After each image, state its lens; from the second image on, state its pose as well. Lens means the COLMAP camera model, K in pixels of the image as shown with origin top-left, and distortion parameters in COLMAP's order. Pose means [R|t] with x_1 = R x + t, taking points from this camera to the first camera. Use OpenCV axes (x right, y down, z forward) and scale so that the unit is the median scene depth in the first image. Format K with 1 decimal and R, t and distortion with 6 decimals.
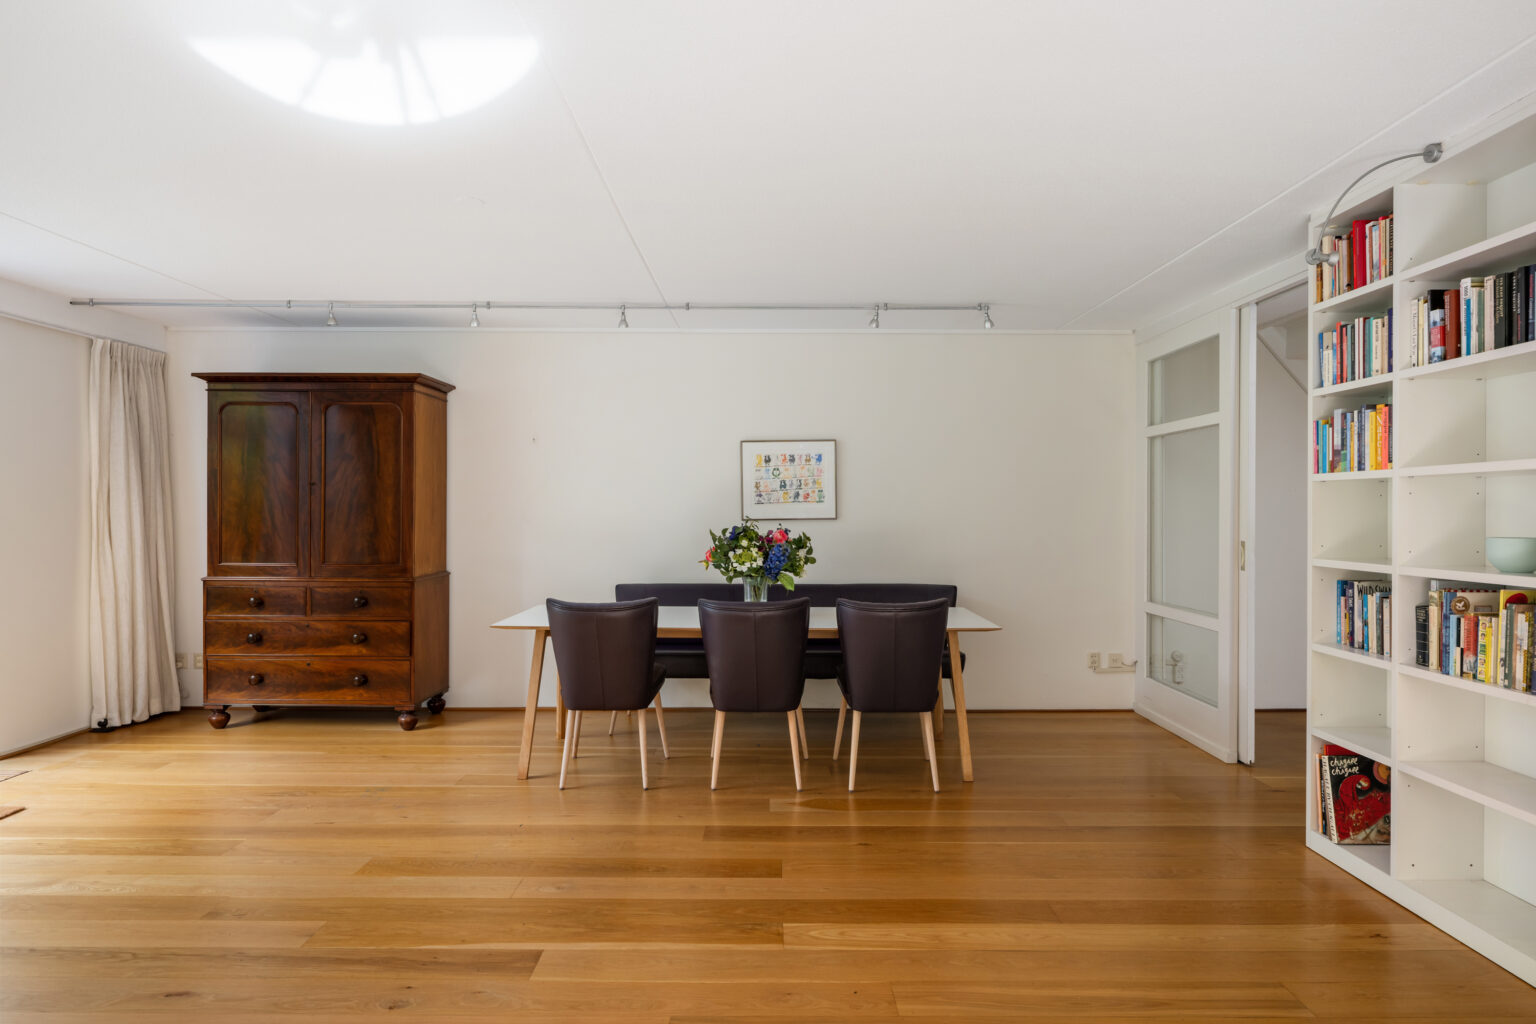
lens RADIAL K [[912.3, 0, 764.4], [0, 912.3, 513.2], [0, 0, 1]] dist [-0.003419, -0.001494]
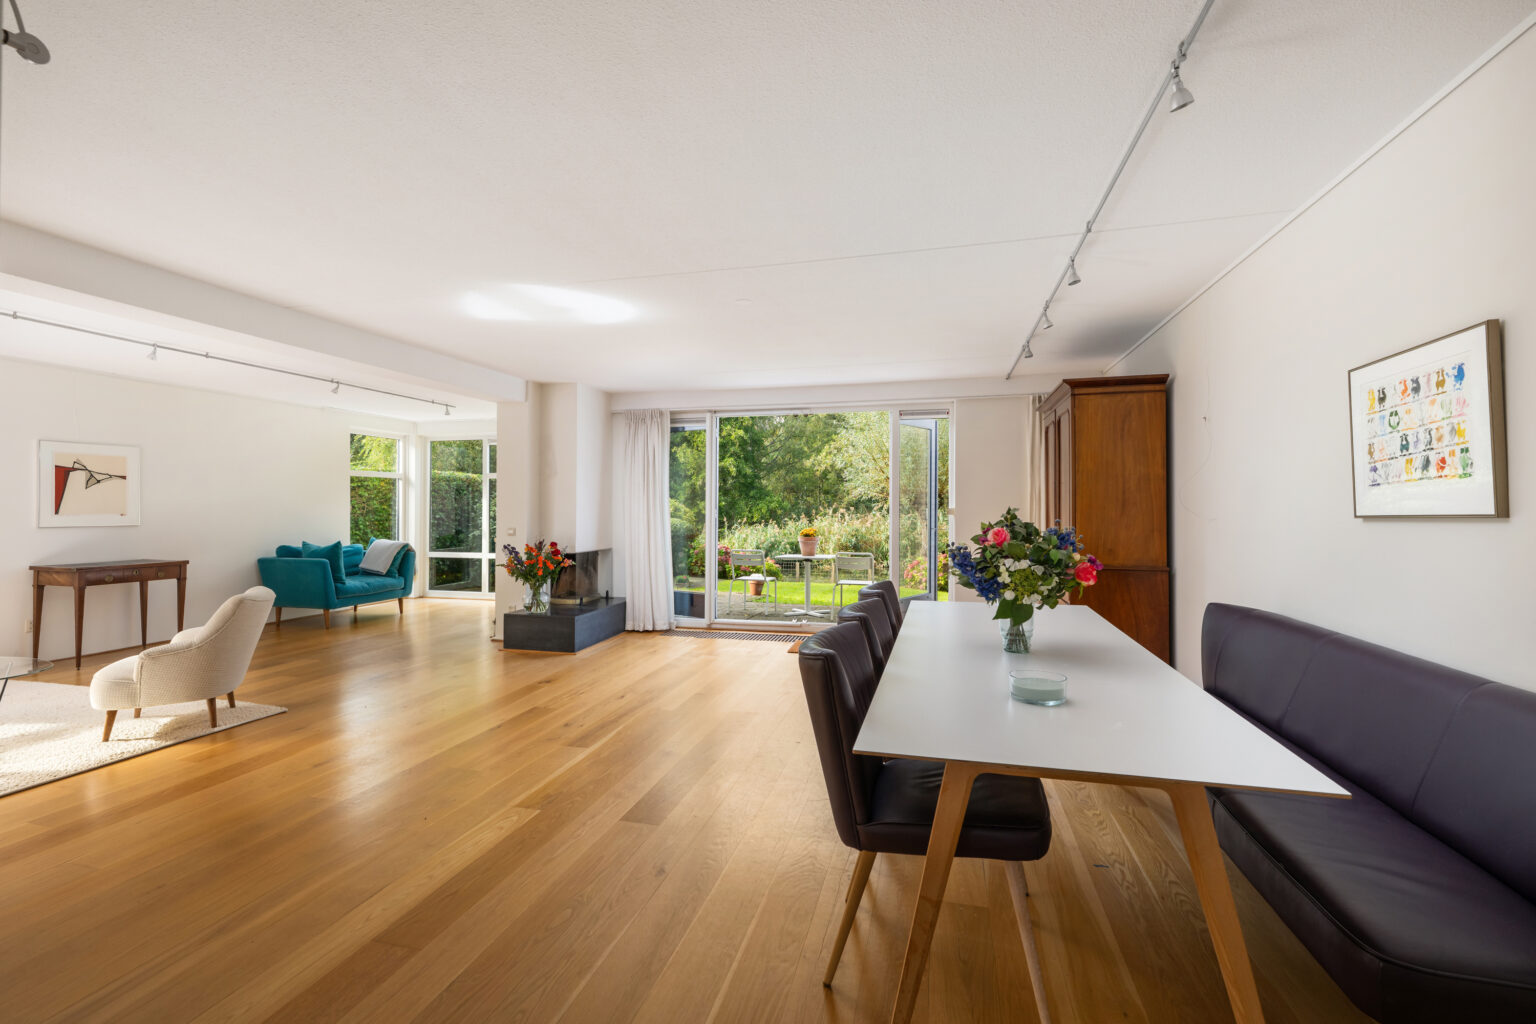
lens RADIAL K [[669.5, 0, 765.9], [0, 669.5, 490.5], [0, 0, 1]] dist [-0.001052, 0.000298]
pose [[-0.245918, -0.027066, -0.968913, 0.744608], [-0.003614, 0.999629, -0.027007, 0.006422], [0.969284, -0.003139, -0.245924, 1.290785]]
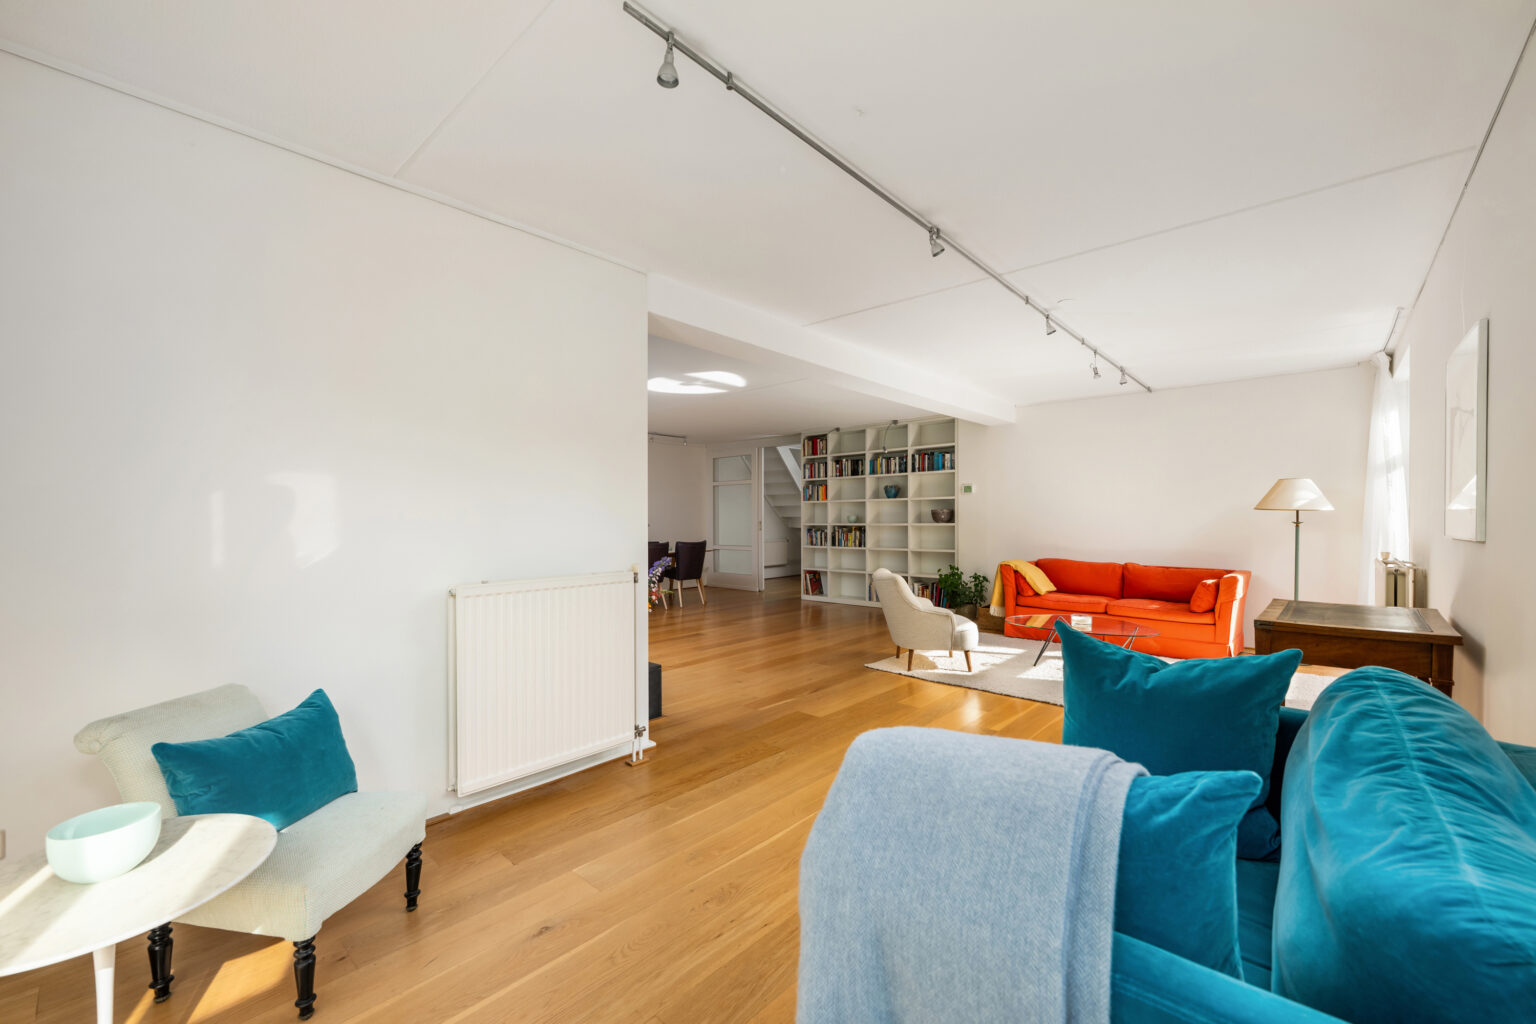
lens RADIAL K [[623.4, 0, 768.8], [0, 623.4, 521.8], [0, 0, 1]] dist [-0.000213, -0.000022]
pose [[0.667204, -0.009239, 0.744817, -1.444604], [0.007641, 0.999955, 0.005559, 0.028285], [-0.744836, 0.001982, 0.667245, -0.639150]]
